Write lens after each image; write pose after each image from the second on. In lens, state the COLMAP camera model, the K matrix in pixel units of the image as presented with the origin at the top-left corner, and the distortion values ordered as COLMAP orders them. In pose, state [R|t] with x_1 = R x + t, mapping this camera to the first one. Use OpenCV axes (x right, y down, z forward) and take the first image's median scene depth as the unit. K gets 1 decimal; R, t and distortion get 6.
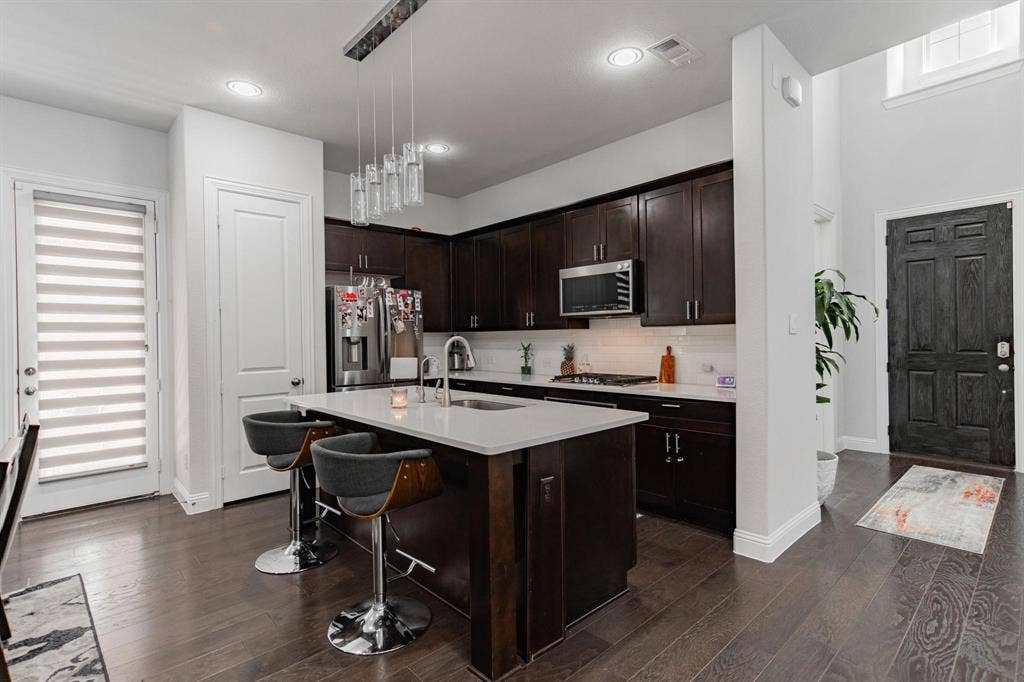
lens RADIAL K [[495.6, 0, 516.0], [0, 495.6, 339.2], [0, 0, 1]] dist [0.003028, 0.006544]
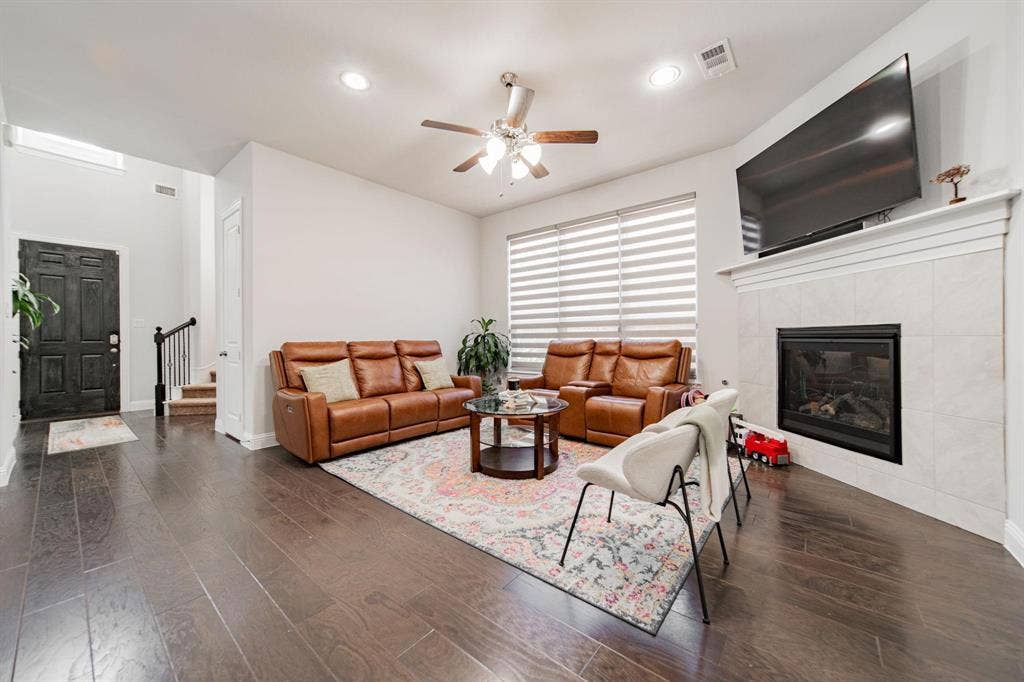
lens RADIAL K [[376.0, 0, 513.6], [0, 376.0, 336.3], [0, 0, 1]] dist [-0.000142, 0.001810]
pose [[-0.125310, 0.017129, 0.991970, -0.417903], [0.014839, 0.999771, -0.015390, 0.049635], [-0.992007, 0.012791, -0.125536, -0.146730]]
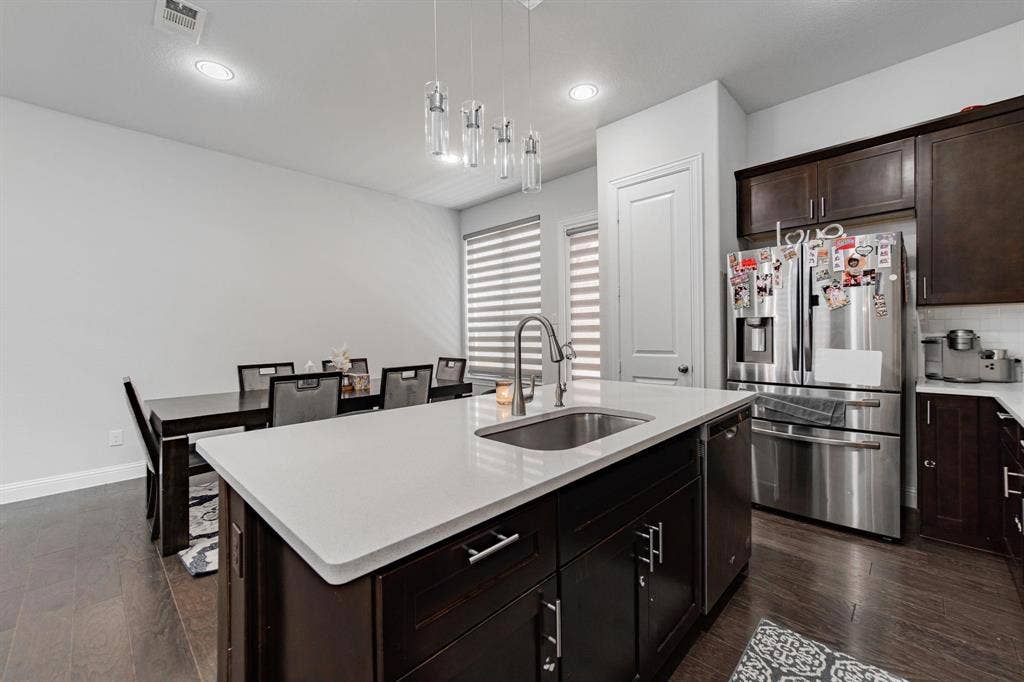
lens RADIAL K [[417.2, 0, 511.6], [0, 417.2, 336.5], [0, 0, 1]] dist [-0.001411, 0.003242]
pose [[0.045319, 0.020130, -0.998770, 0.280664], [0.006869, 0.999767, 0.020462, 0.008384], [0.998949, -0.007788, 0.045170, 0.598830]]
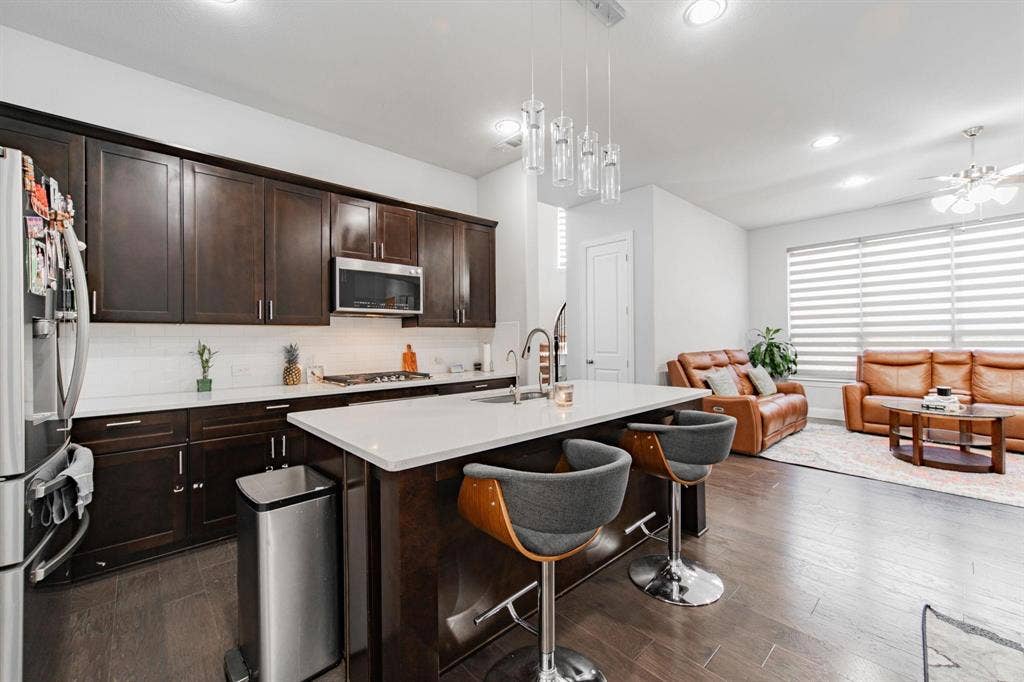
lens RADIAL K [[417.2, 0, 514.3], [0, 417.2, 334.0], [0, 0, 1]] dist [-0.001411, 0.003242]
pose [[-0.002512, 0.029826, 0.999552, -0.609020], [0.015061, 0.999443, -0.029785, 0.020073], [-0.999883, 0.014980, -0.002960, 0.670980]]
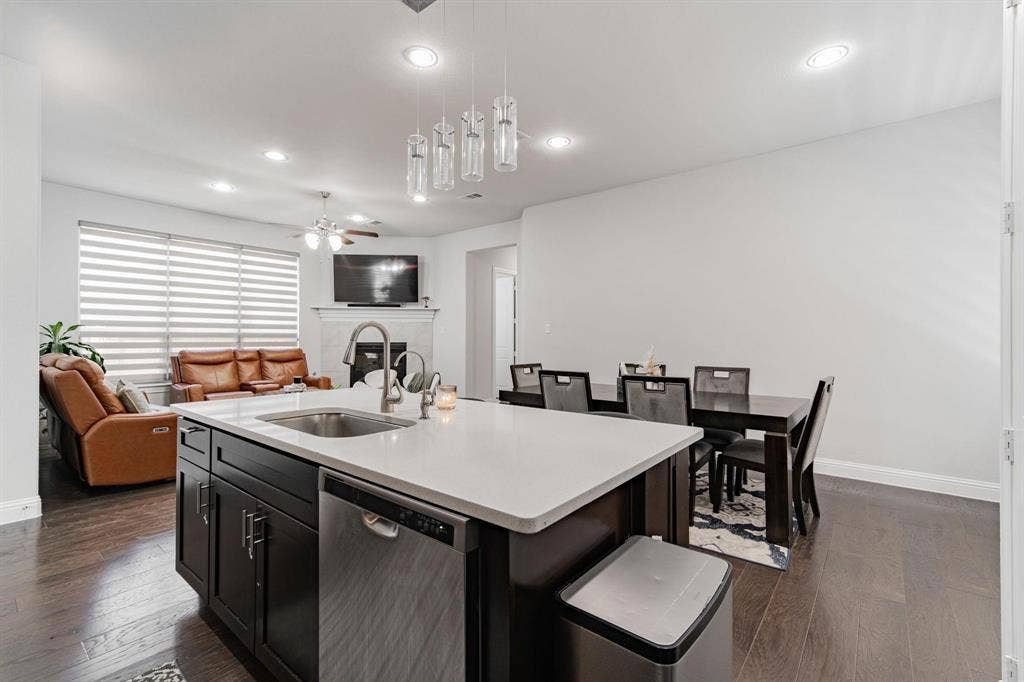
lens RADIAL K [[451.5, 0, 516.6], [0, 451.5, 341.8], [0, 0, 1]] dist [0.001977, 0.001672]
pose [[-0.990165, 0.010596, -0.139501, -0.154759], [0.008963, 0.999884, 0.012326, 0.012948], [0.139615, 0.010955, -0.990145, 1.078671]]
